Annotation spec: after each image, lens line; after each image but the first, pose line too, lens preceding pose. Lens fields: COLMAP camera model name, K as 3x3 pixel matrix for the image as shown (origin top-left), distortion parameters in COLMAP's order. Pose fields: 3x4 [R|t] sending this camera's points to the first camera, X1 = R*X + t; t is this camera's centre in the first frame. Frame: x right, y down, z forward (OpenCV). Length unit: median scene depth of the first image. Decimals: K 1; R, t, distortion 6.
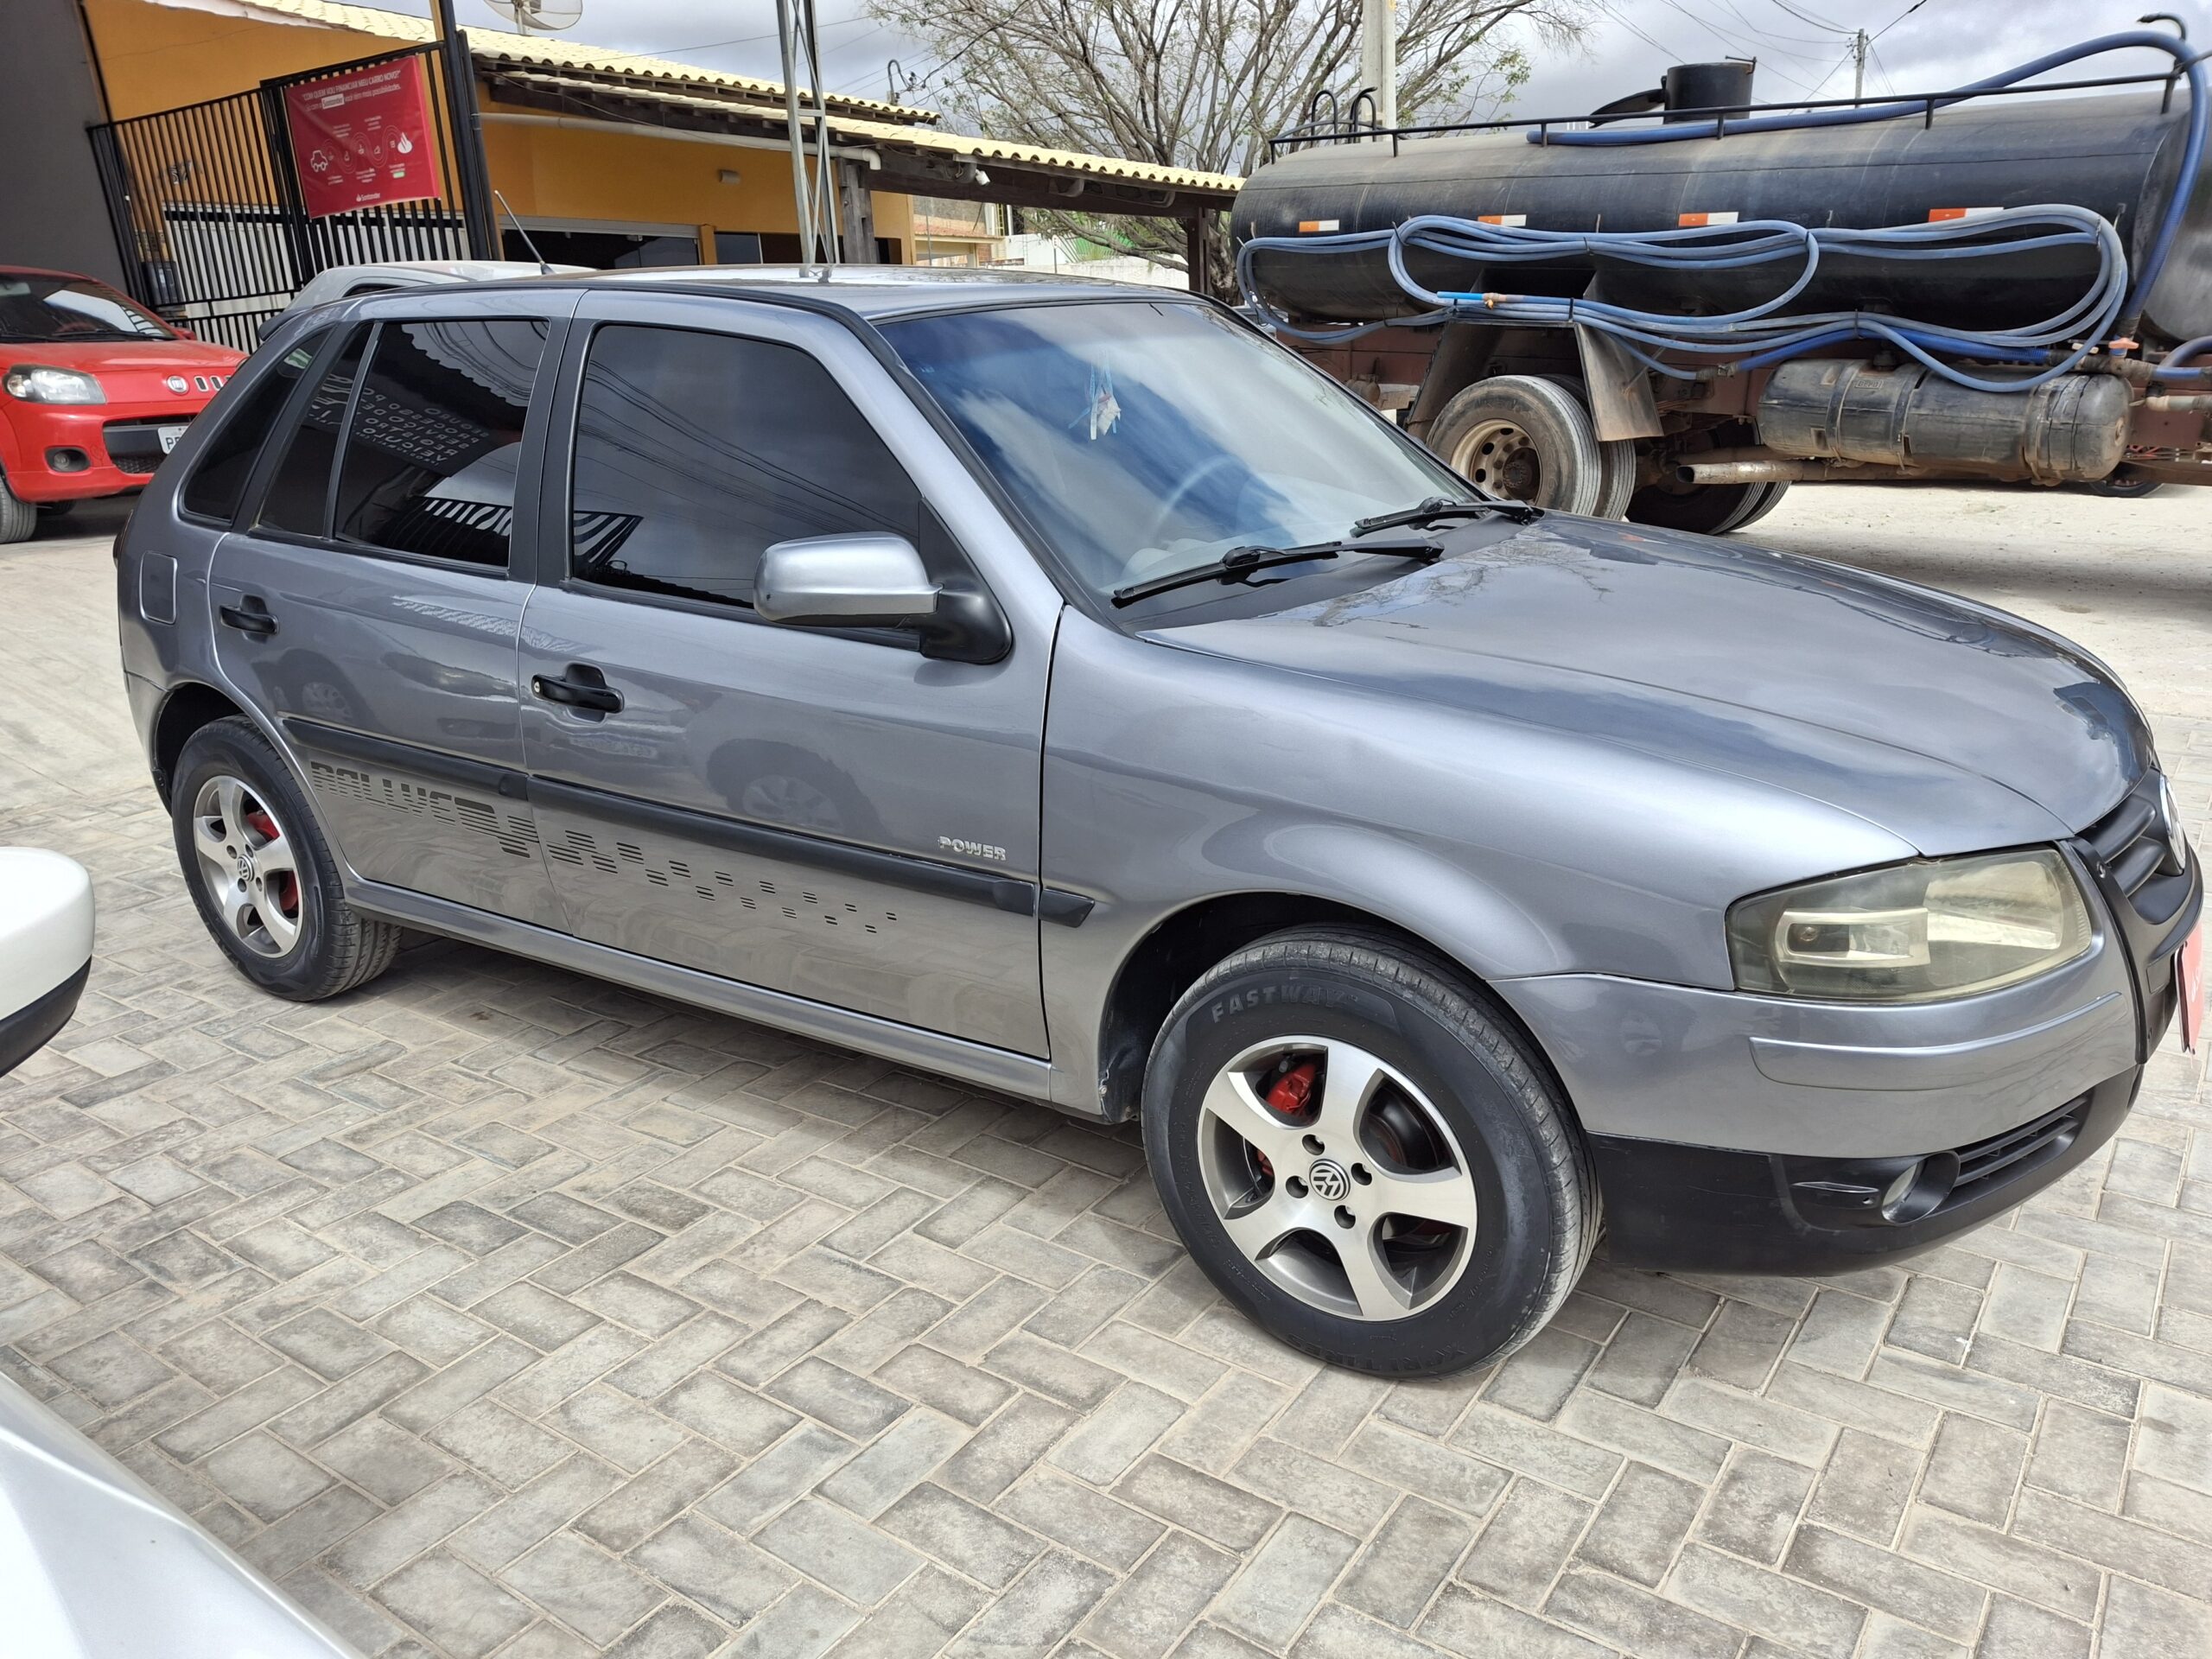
lens RADIAL K [[1605.9, 0, 1129.4], [0, 1605.9, 879.0], [0, 0, 1]] dist [0.054608, -0.100460]
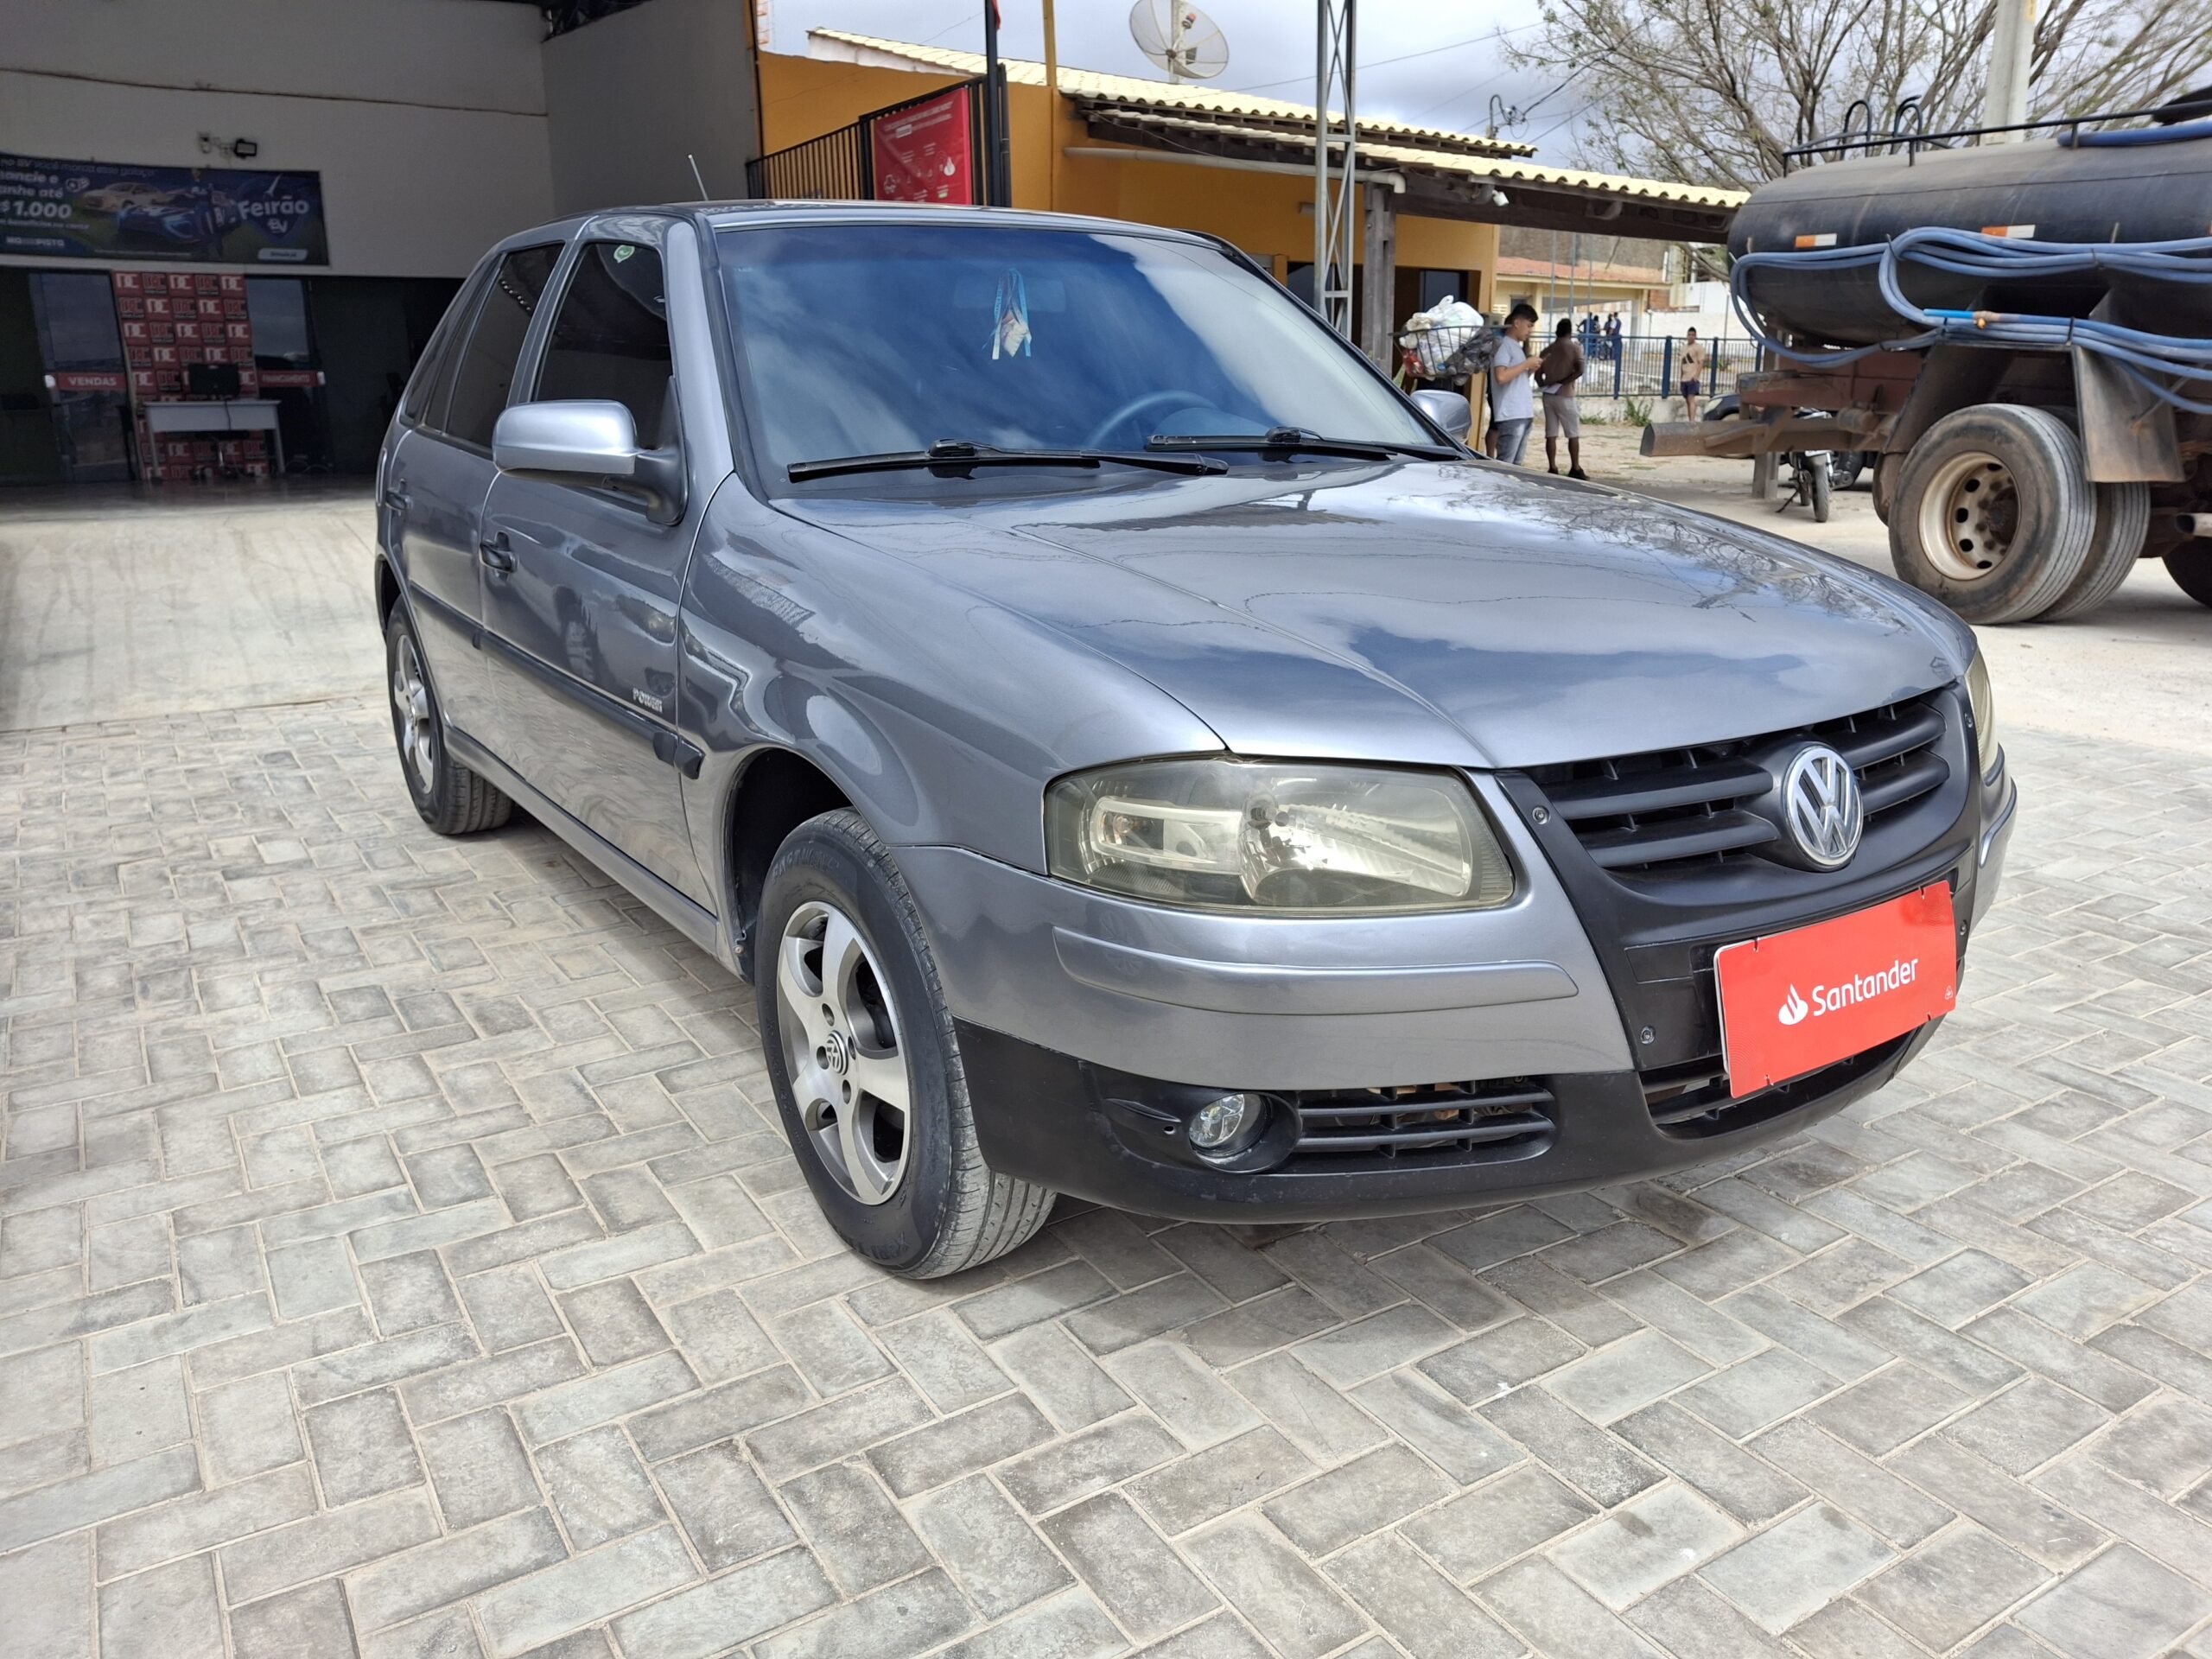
lens RADIAL K [[1627.8, 0, 1140.7], [0, 1627.8, 849.2], [0, 0, 1]] dist [-0.012950, -0.000157]
pose [[0.925377, 0.132928, -0.354976, 0.156473], [-0.148224, 0.988822, -0.016116, 0.012521], [0.348866, 0.067530, 0.934736, 0.029571]]
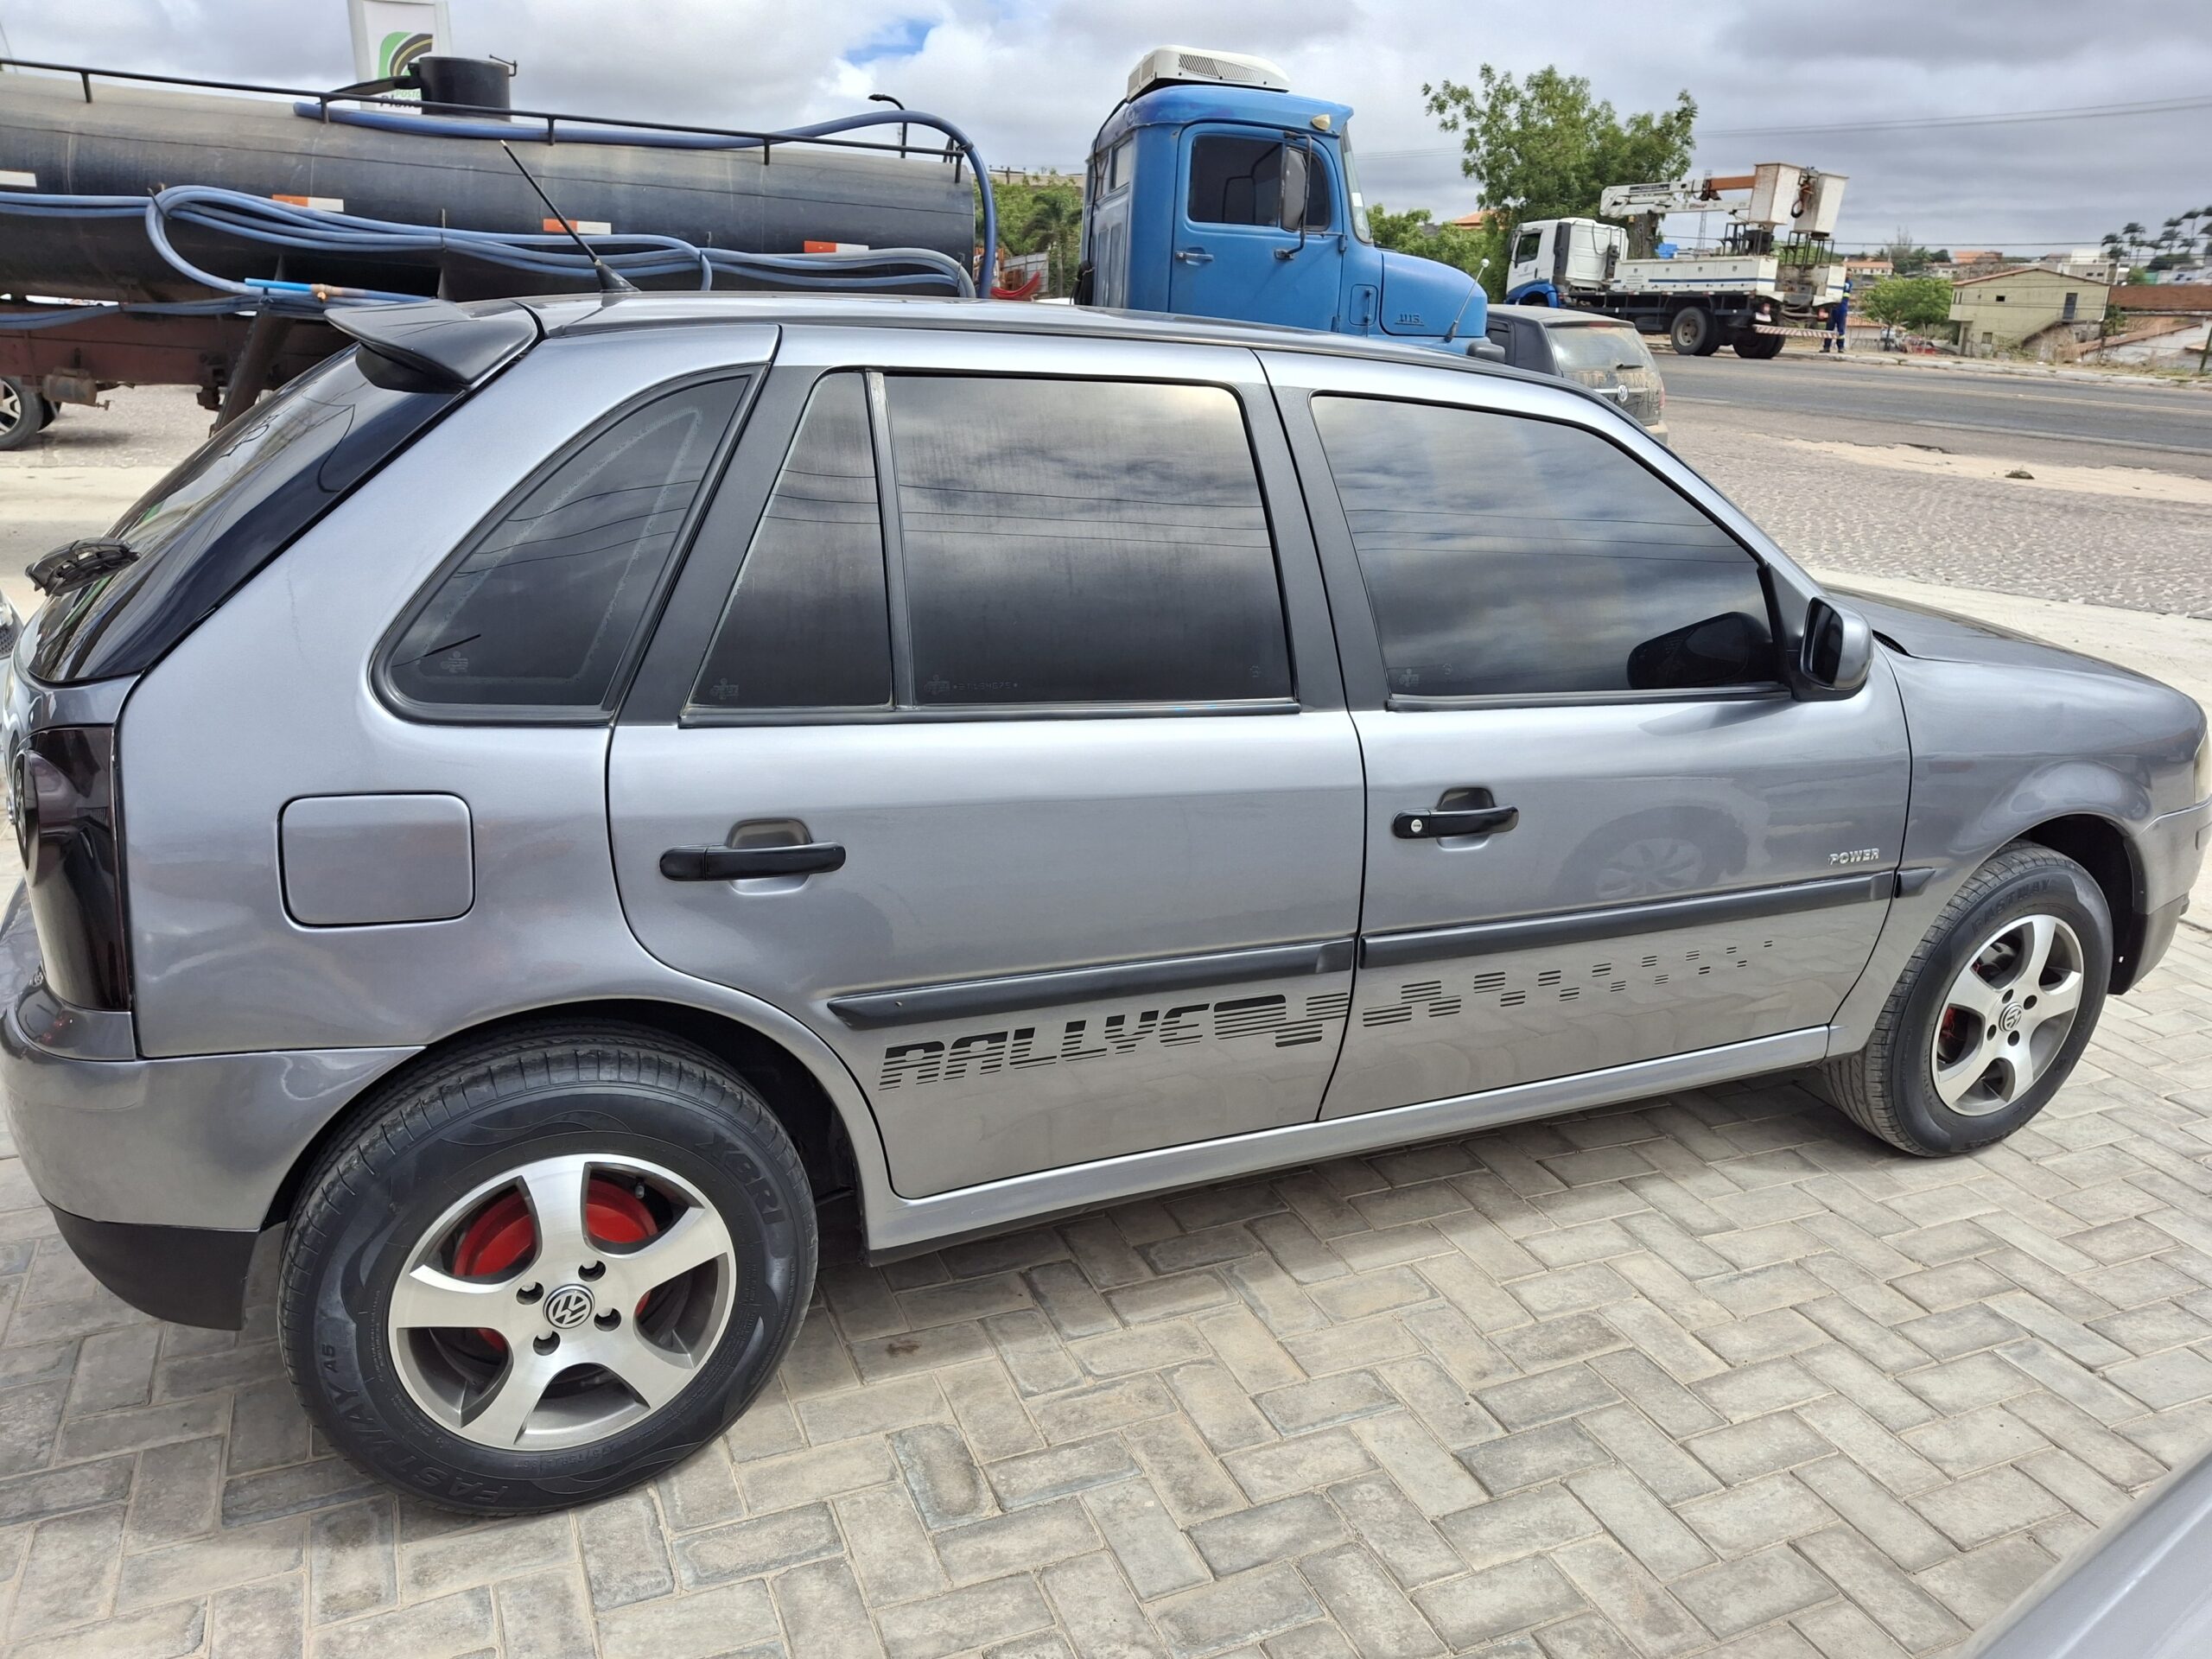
lens RADIAL K [[1628.6, 0, 1111.3], [0, 1628.6, 857.4], [0, 0, 1]] dist [0.050096, -0.103590]
pose [[0.528249, -0.225524, 0.818591, -0.354236], [0.228354, 0.966296, 0.118857, -0.073795], [-0.817806, 0.124142, 0.561944, 0.201331]]
